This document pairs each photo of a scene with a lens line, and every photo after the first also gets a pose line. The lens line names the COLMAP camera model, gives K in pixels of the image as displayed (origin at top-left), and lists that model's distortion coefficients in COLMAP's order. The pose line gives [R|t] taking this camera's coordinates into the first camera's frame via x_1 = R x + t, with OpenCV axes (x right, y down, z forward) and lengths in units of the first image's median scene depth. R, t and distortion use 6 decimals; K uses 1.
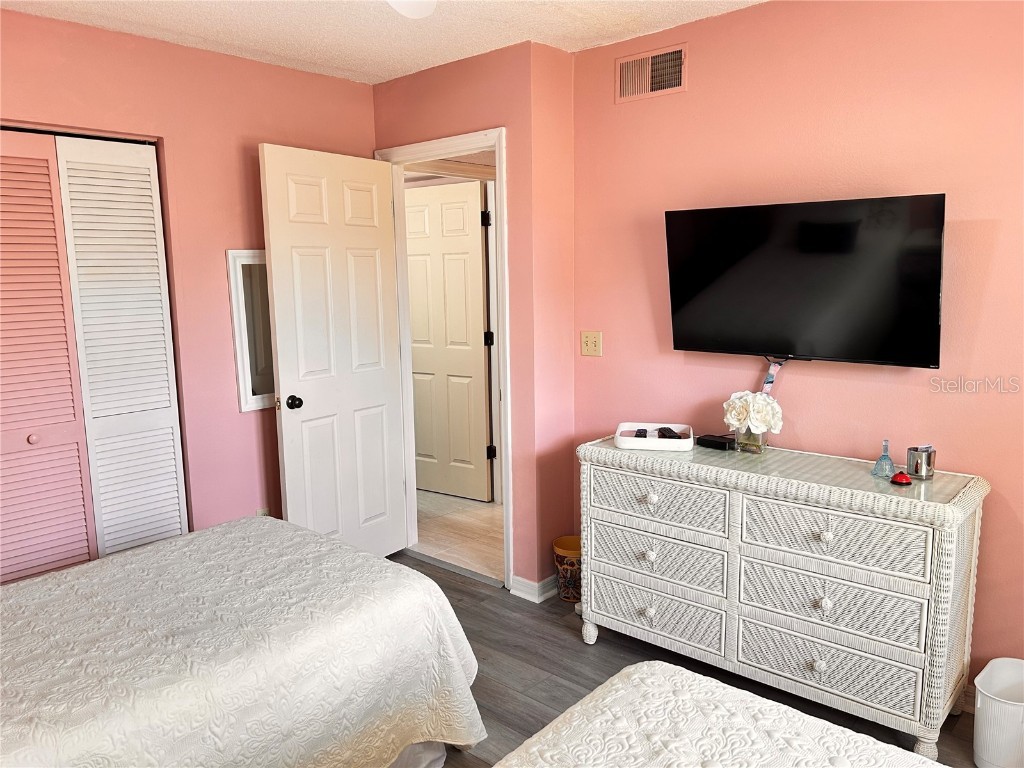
lens RADIAL K [[768.3, 0, 512.4], [0, 768.3, 384.6], [0, 0, 1]] dist [0.067414, -0.080999]
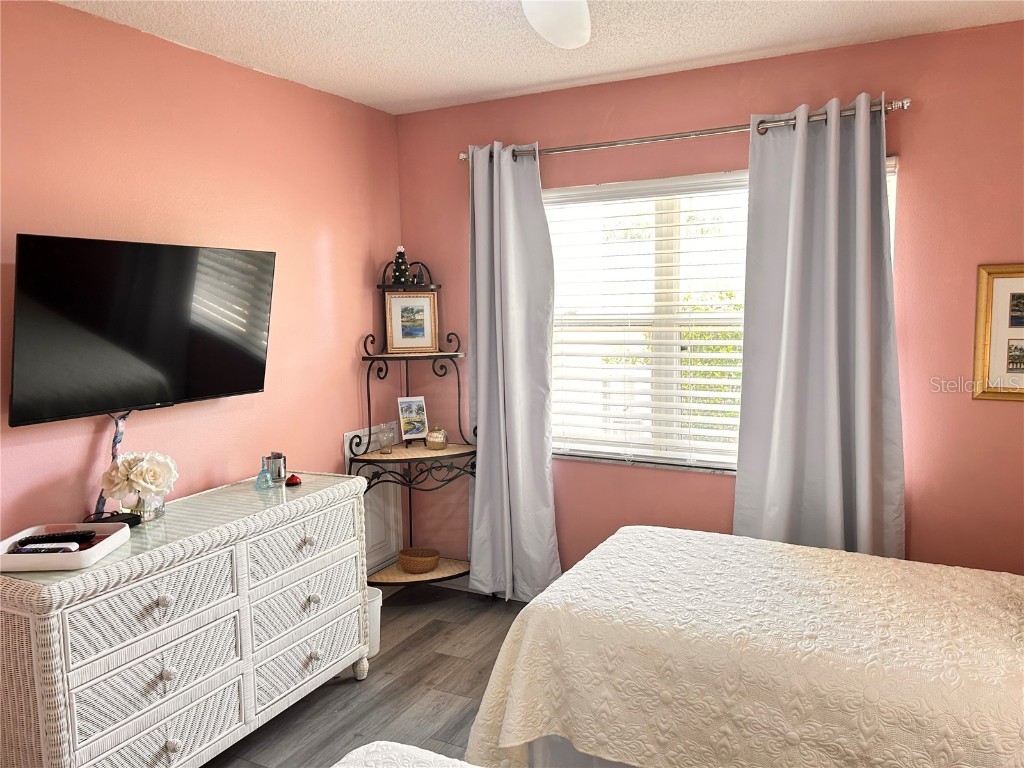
lens RADIAL K [[768.3, 0, 512.2], [0, 768.3, 384.6], [0, 0, 1]] dist [0.067414, -0.080999]
pose [[-0.248382, -0.083819, 0.965029, -0.694257], [0.167493, 0.977527, 0.128015, -0.116001], [-0.954072, 0.193432, -0.228761, 0.856053]]
